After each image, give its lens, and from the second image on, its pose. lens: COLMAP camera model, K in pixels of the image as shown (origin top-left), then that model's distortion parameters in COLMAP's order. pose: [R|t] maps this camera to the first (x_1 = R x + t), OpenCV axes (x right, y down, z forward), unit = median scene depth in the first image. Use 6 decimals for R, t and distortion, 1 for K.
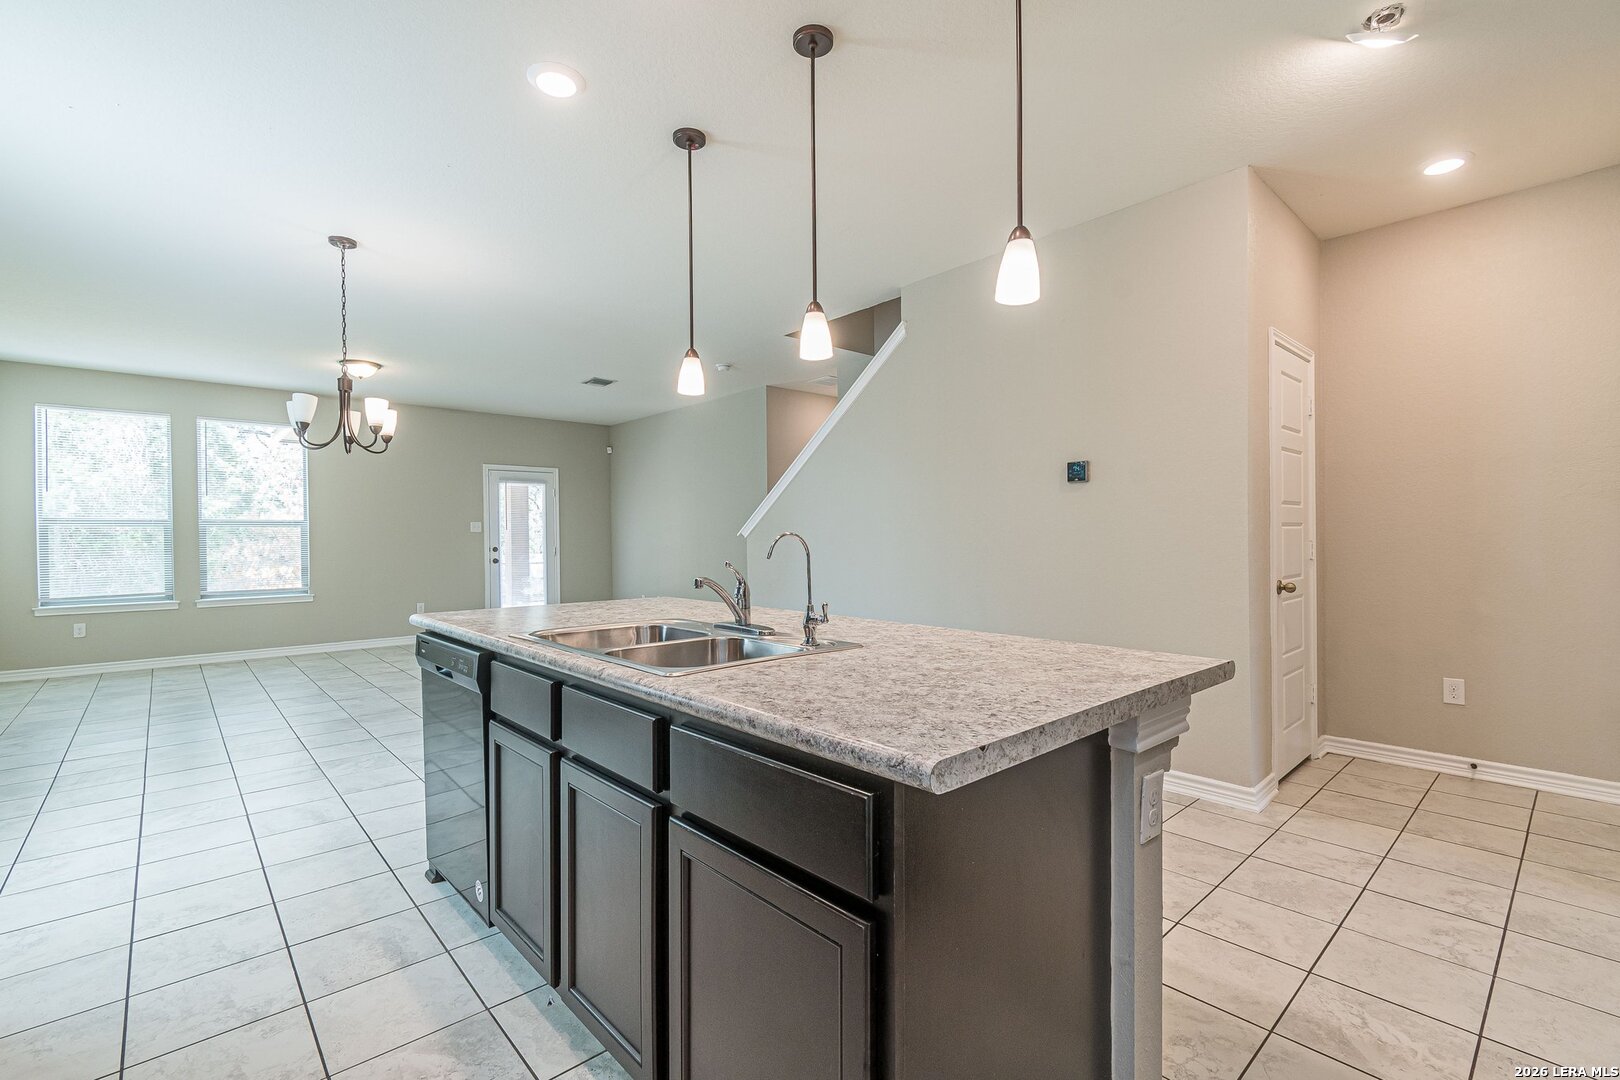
lens RADIAL K [[712.9, 0, 802.7], [0, 712.9, 537.9], [0, 0, 1]] dist [0.003463, 0.000293]
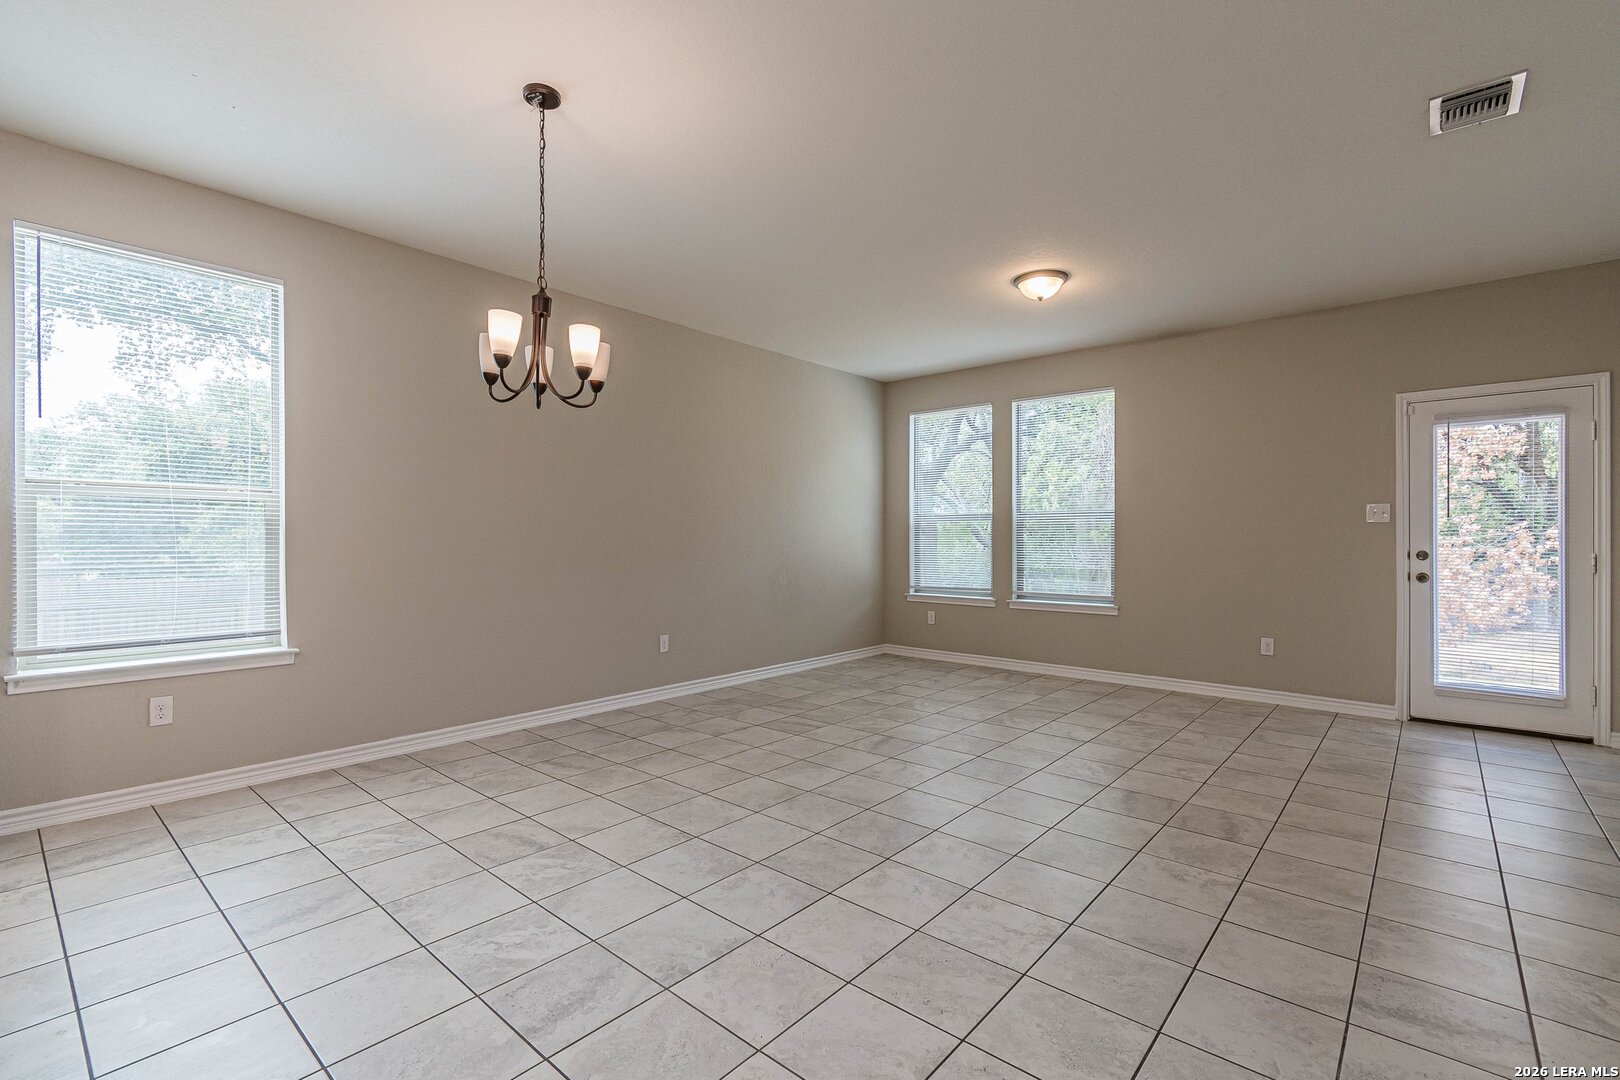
lens RADIAL K [[723.1, 0, 810.0], [0, 723.1, 540.0], [0, 0, 1]] dist [0.000741, -0.000303]
pose [[0.135342, 0.013224, -0.990711, 0.038266], [-0.001406, 0.999912, 0.013154, -0.001601], [0.990798, -0.000387, 0.135349, 0.607058]]
